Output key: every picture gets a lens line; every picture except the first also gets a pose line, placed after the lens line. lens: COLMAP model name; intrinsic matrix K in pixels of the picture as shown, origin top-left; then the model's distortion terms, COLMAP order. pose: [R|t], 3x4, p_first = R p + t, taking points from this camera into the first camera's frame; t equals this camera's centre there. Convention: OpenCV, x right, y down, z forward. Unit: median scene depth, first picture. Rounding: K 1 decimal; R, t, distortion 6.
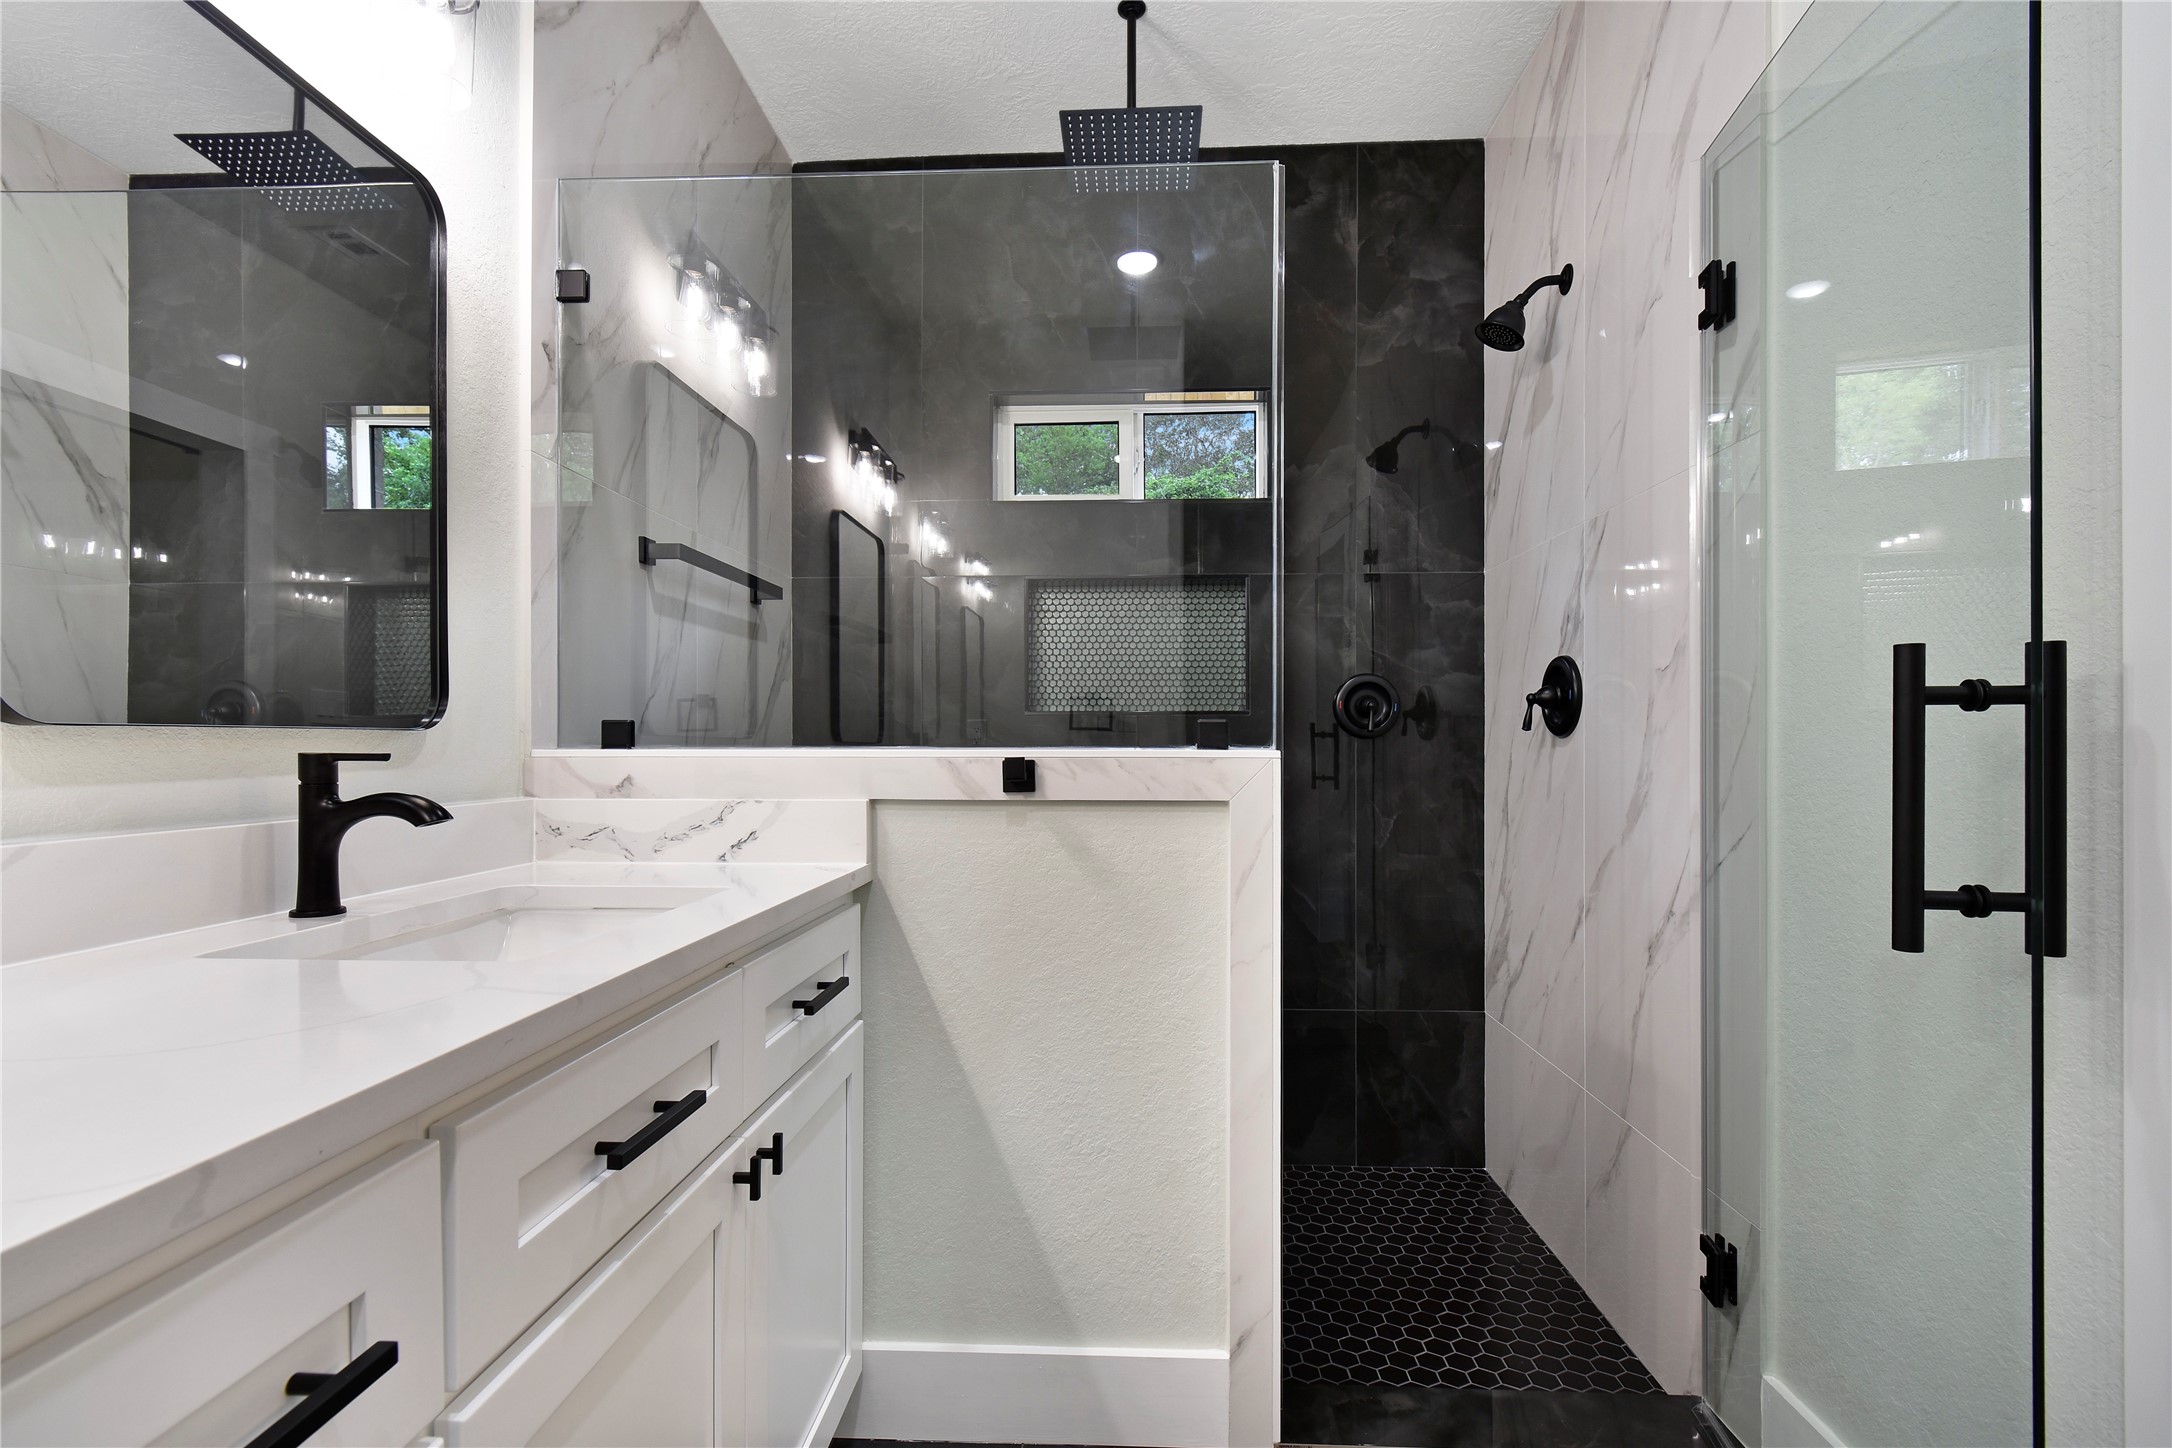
lens RADIAL K [[986.4, 0, 1084.2], [0, 986.4, 741.6], [0, 0, 1]] dist [0.003022, 0.000021]
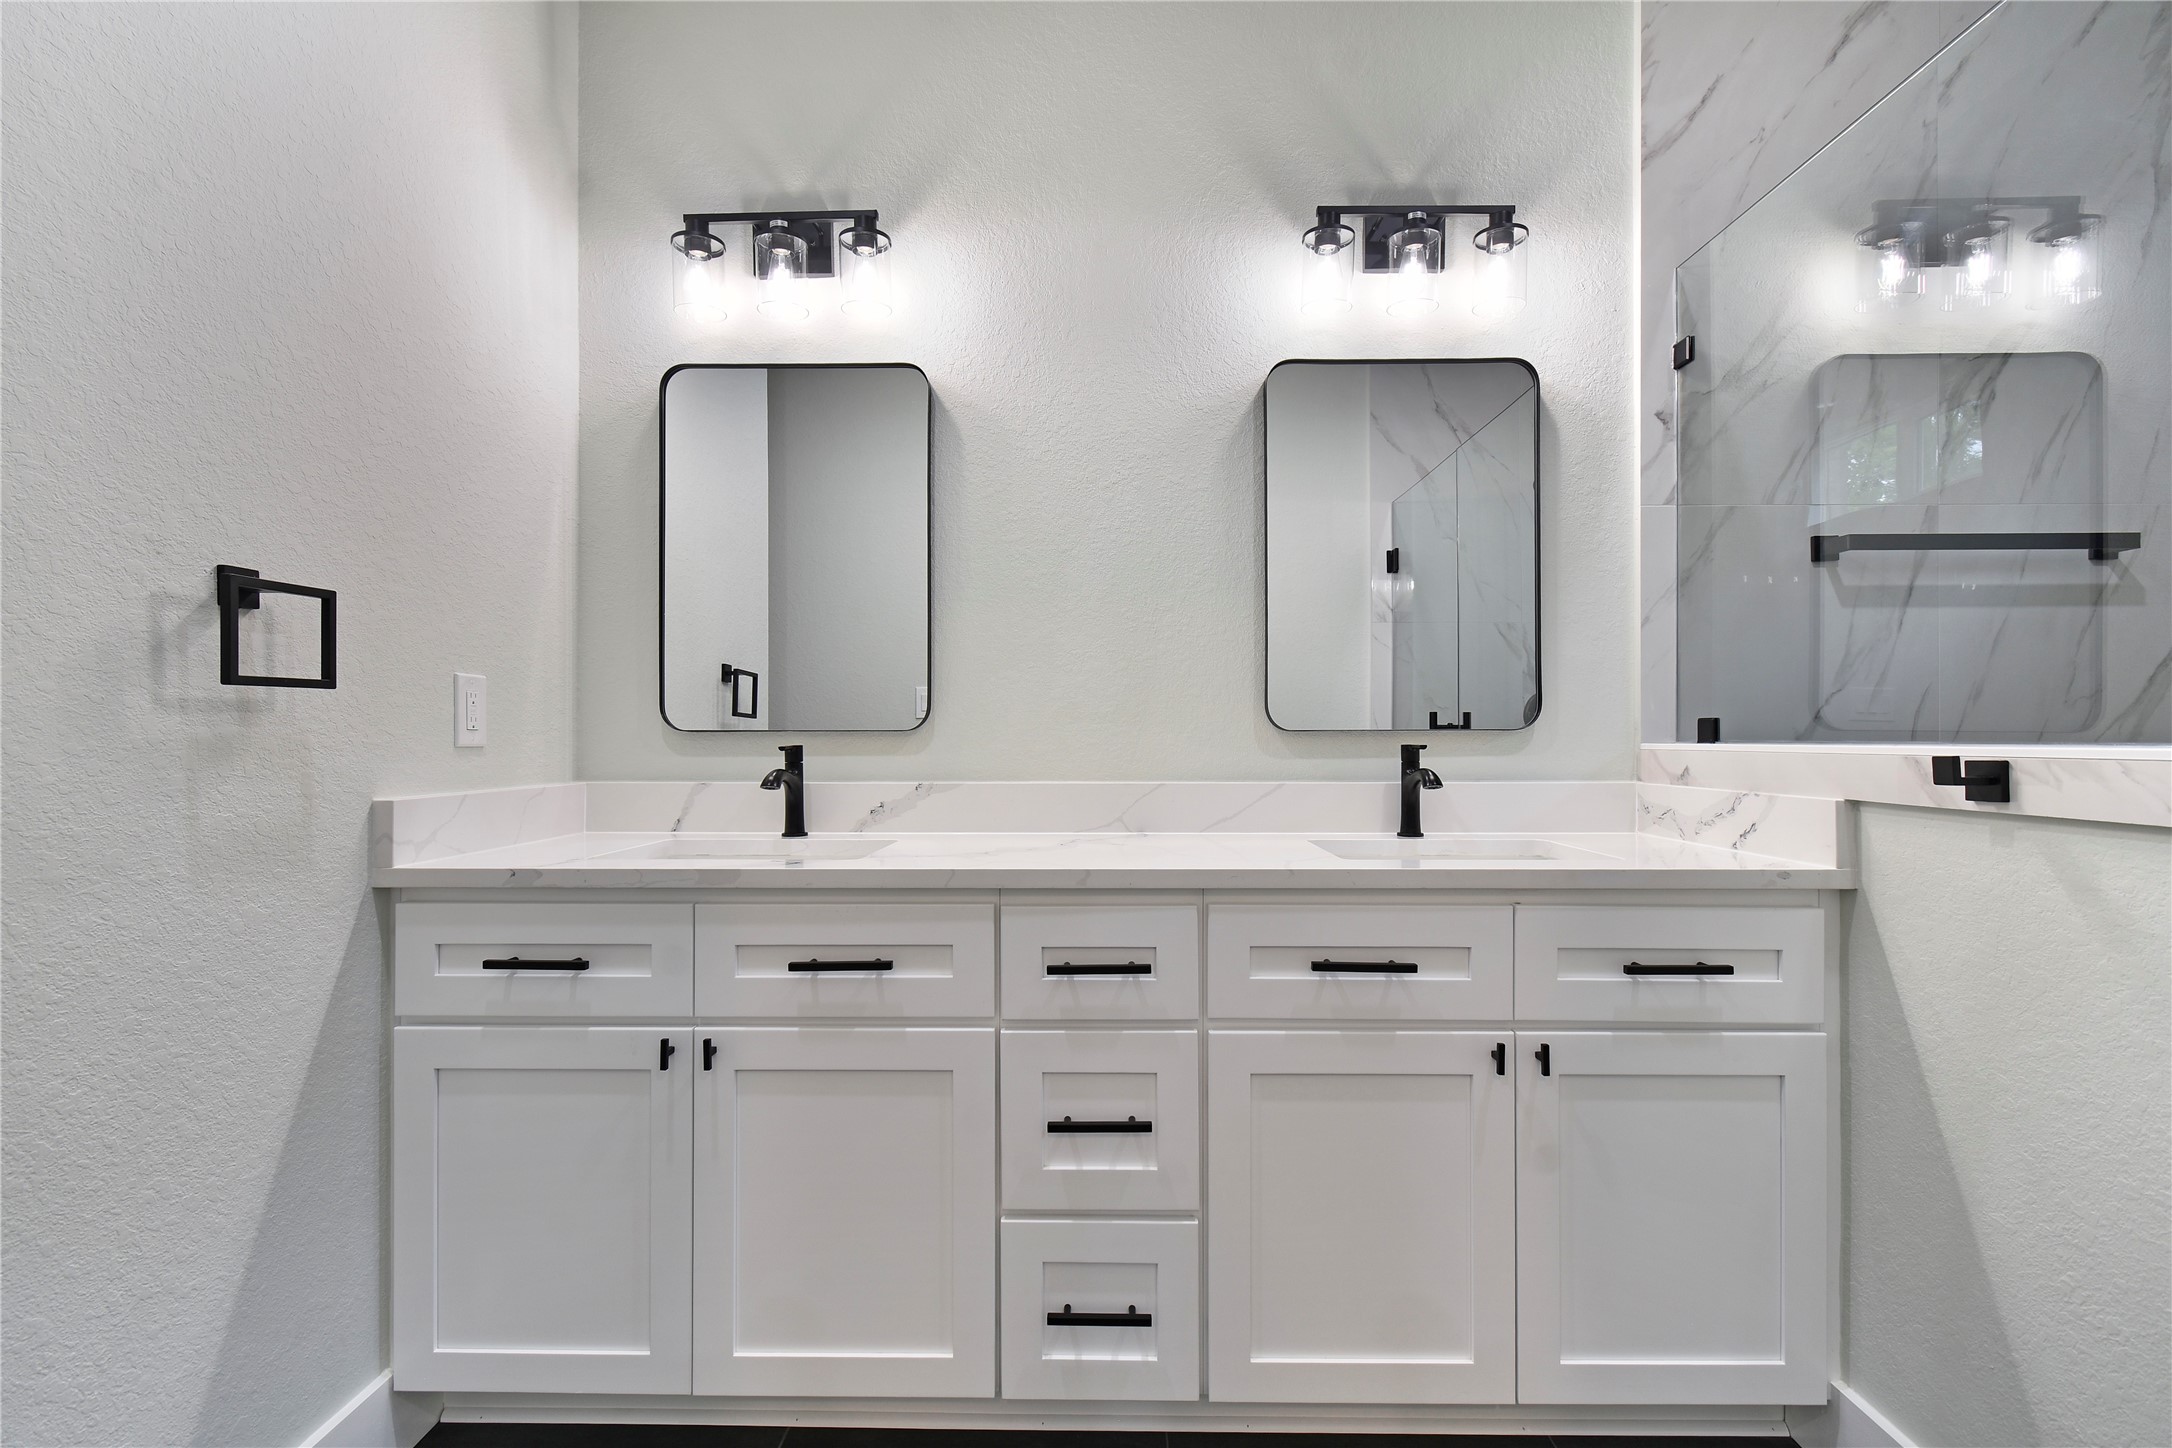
lens RADIAL K [[986.4, 0, 1096.7], [0, 986.4, 737.7], [0, 0, 1]] dist [0.003022, 0.000021]
pose [[0.032928, -0.000714, -0.999457, 0.675885], [0.003474, 0.999994, -0.000600, -0.000984], [0.999452, -0.003452, 0.032930, 0.270169]]
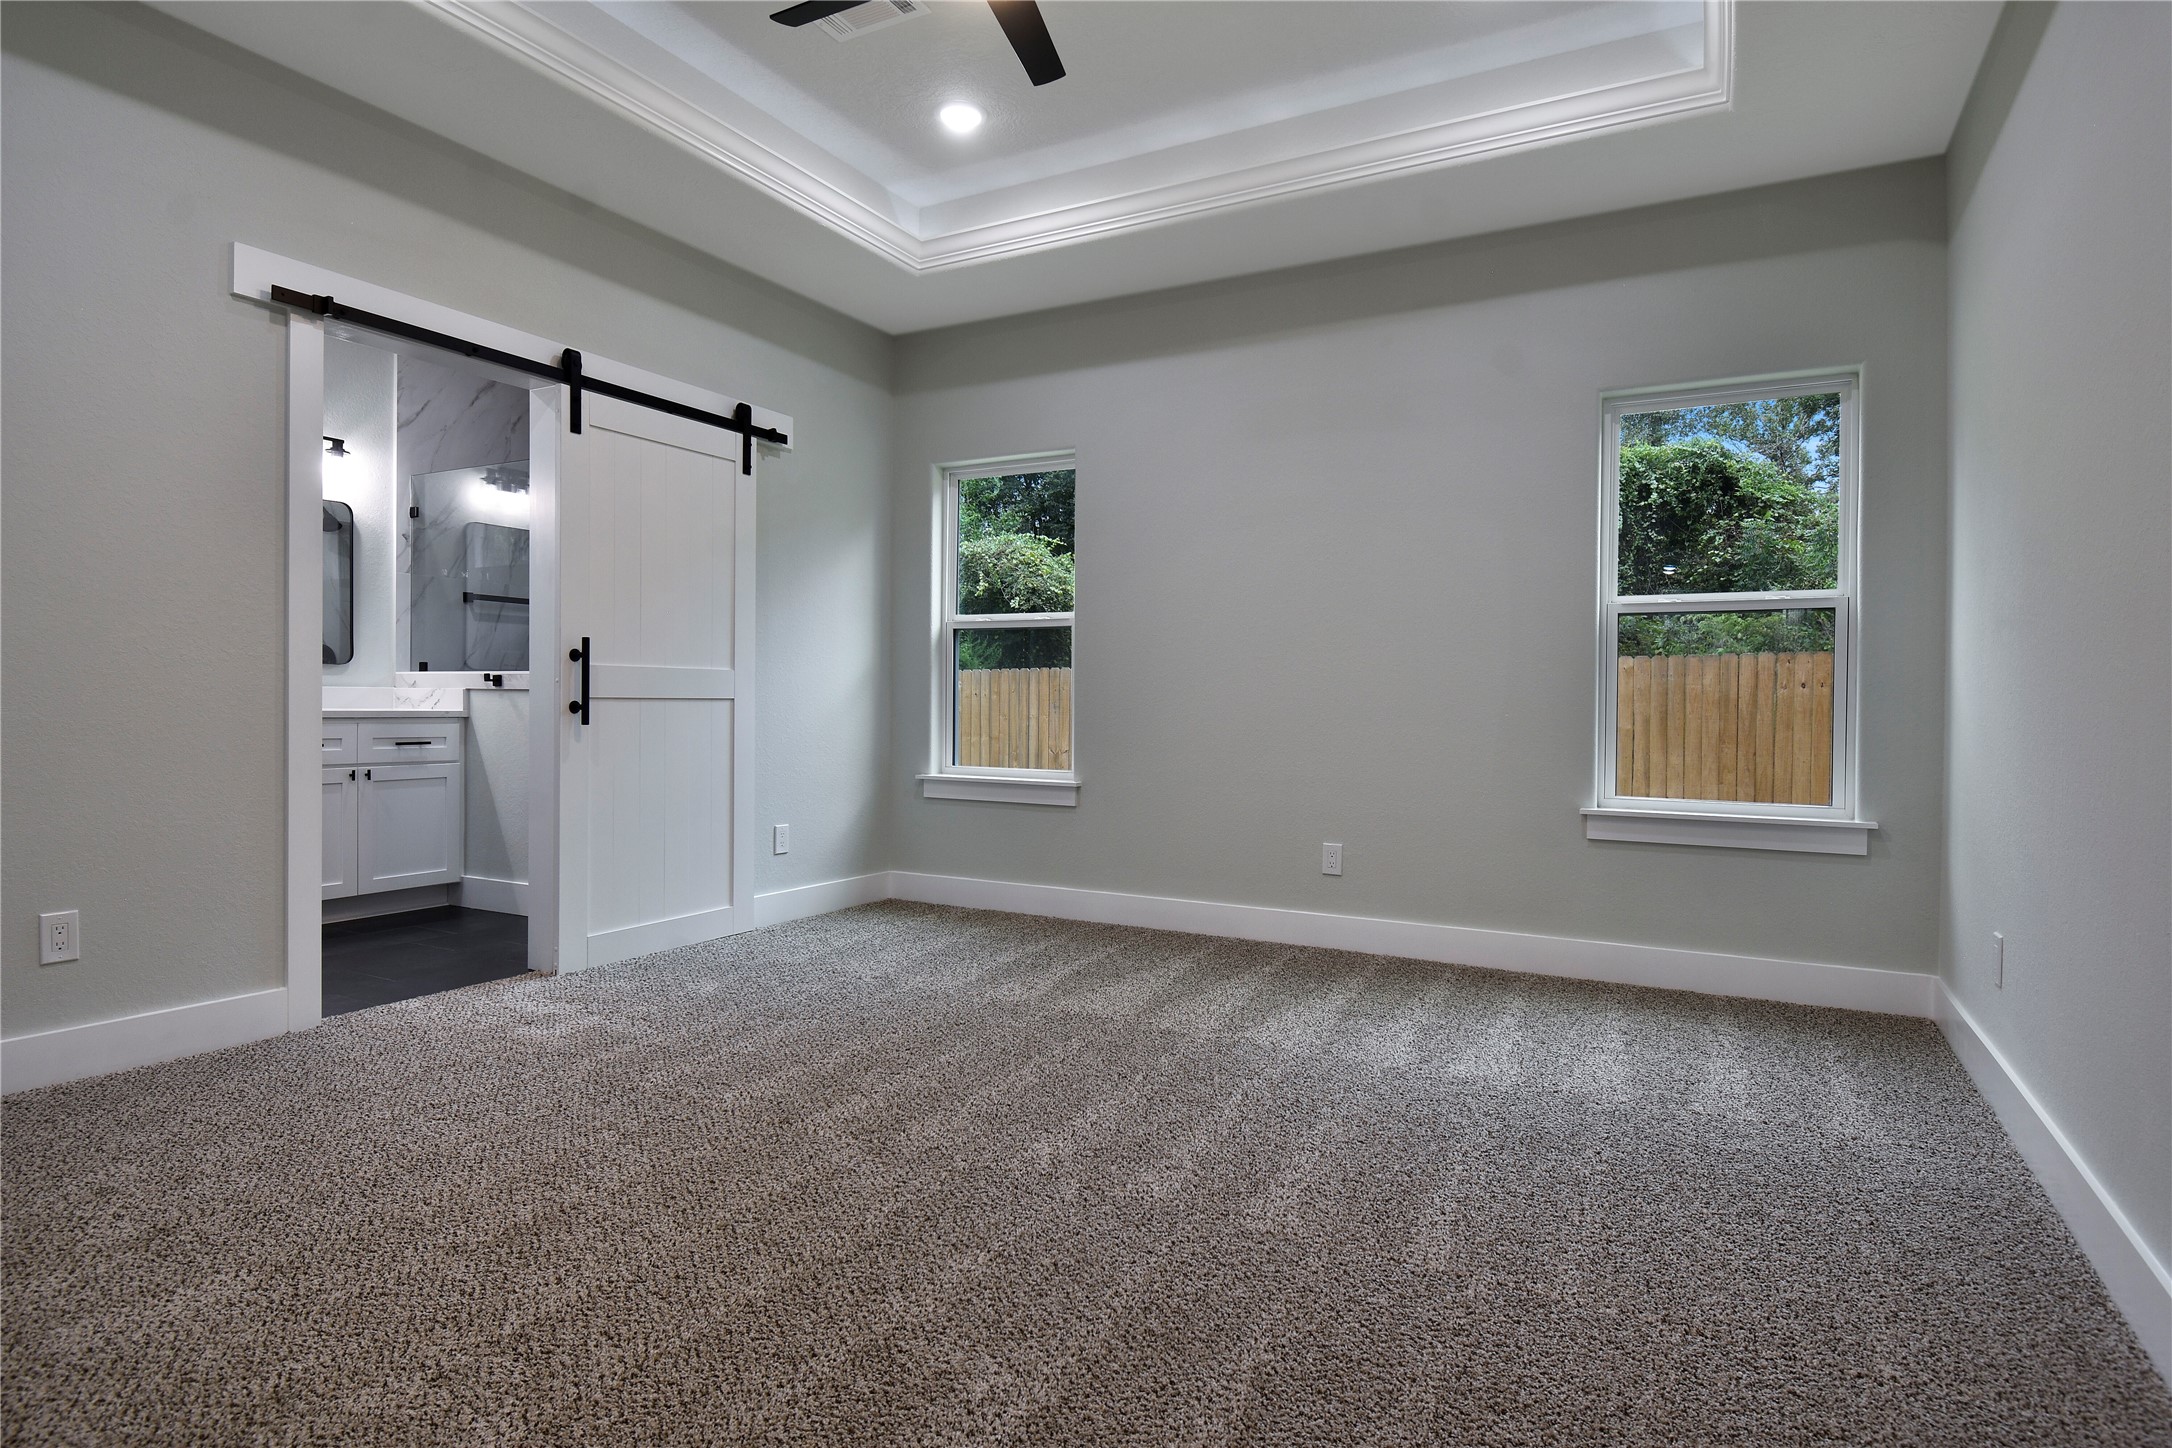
lens RADIAL K [[1173.0, 0, 1086.6], [0, 1173.0, 715.9], [0, 0, 1]] dist [0.003560, -0.001446]
pose [[0.893925, 0.018085, -0.447852, 2.944772], [-0.013063, 0.999812, 0.014301, 0.064420], [0.448027, -0.006934, 0.893993, -1.262775]]
